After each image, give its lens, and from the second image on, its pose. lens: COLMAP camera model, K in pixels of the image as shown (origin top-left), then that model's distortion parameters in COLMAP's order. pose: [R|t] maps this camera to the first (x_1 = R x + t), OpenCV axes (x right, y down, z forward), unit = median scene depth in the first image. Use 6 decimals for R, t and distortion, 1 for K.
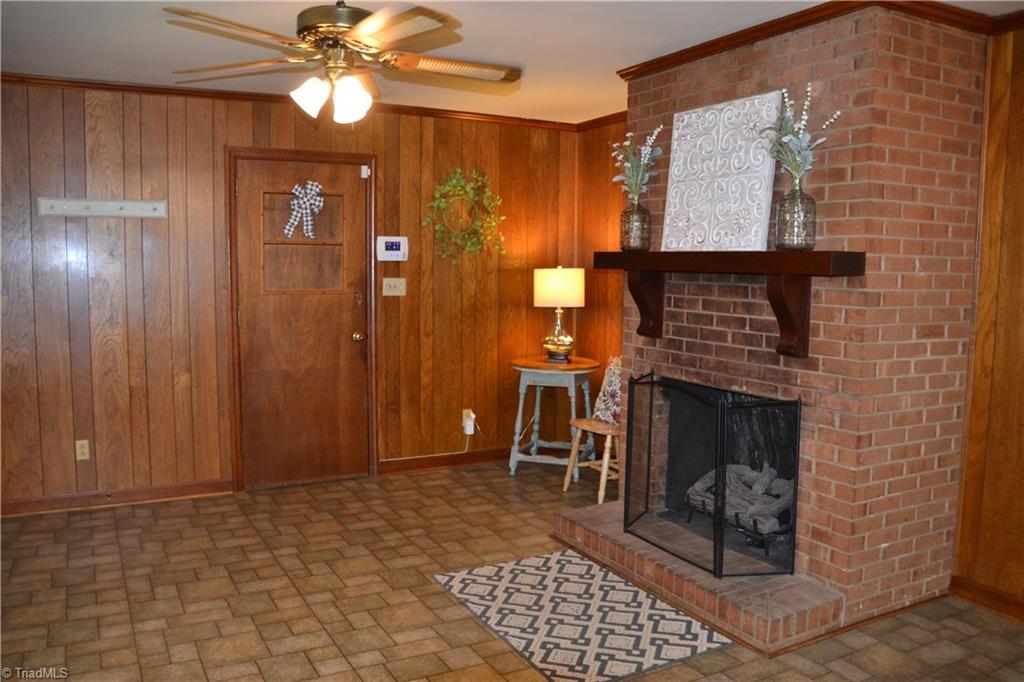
lens RADIAL K [[815.4, 0, 504.7], [0, 815.4, 347.8], [0, 0, 1]] dist [-0.142029, 0.078908]
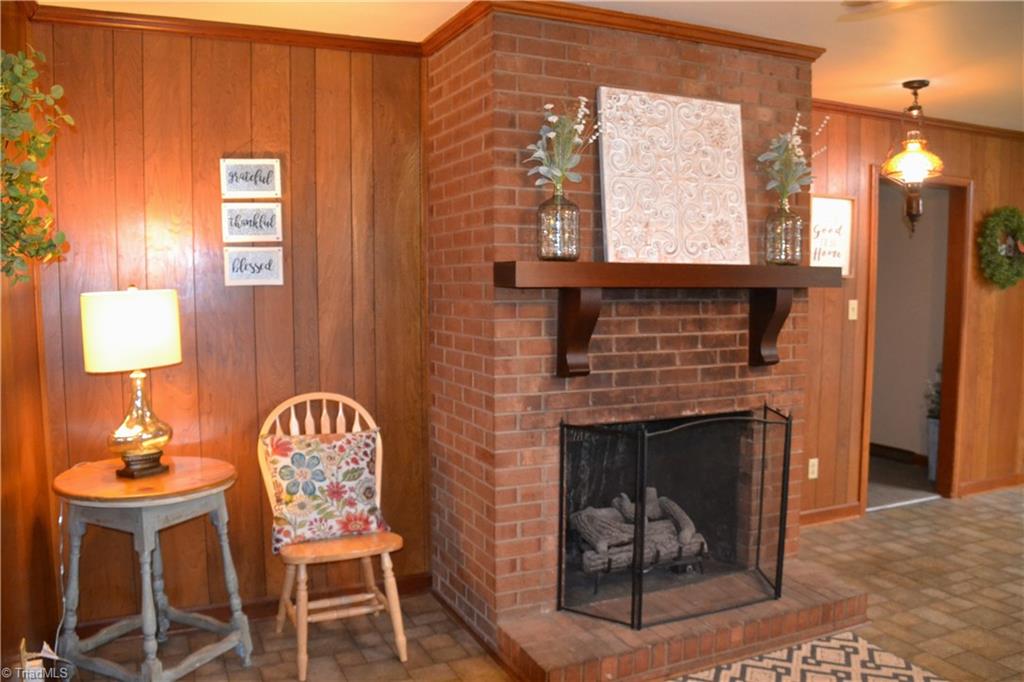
lens RADIAL K [[815.4, 0, 505.2], [0, 815.4, 351.7], [0, 0, 1]] dist [-0.142029, 0.078908]
pose [[0.063809, -0.095133, 0.993417, -0.633547], [0.106151, 0.990446, 0.088030, -0.121676], [-0.992301, 0.099835, 0.073297, 1.126539]]
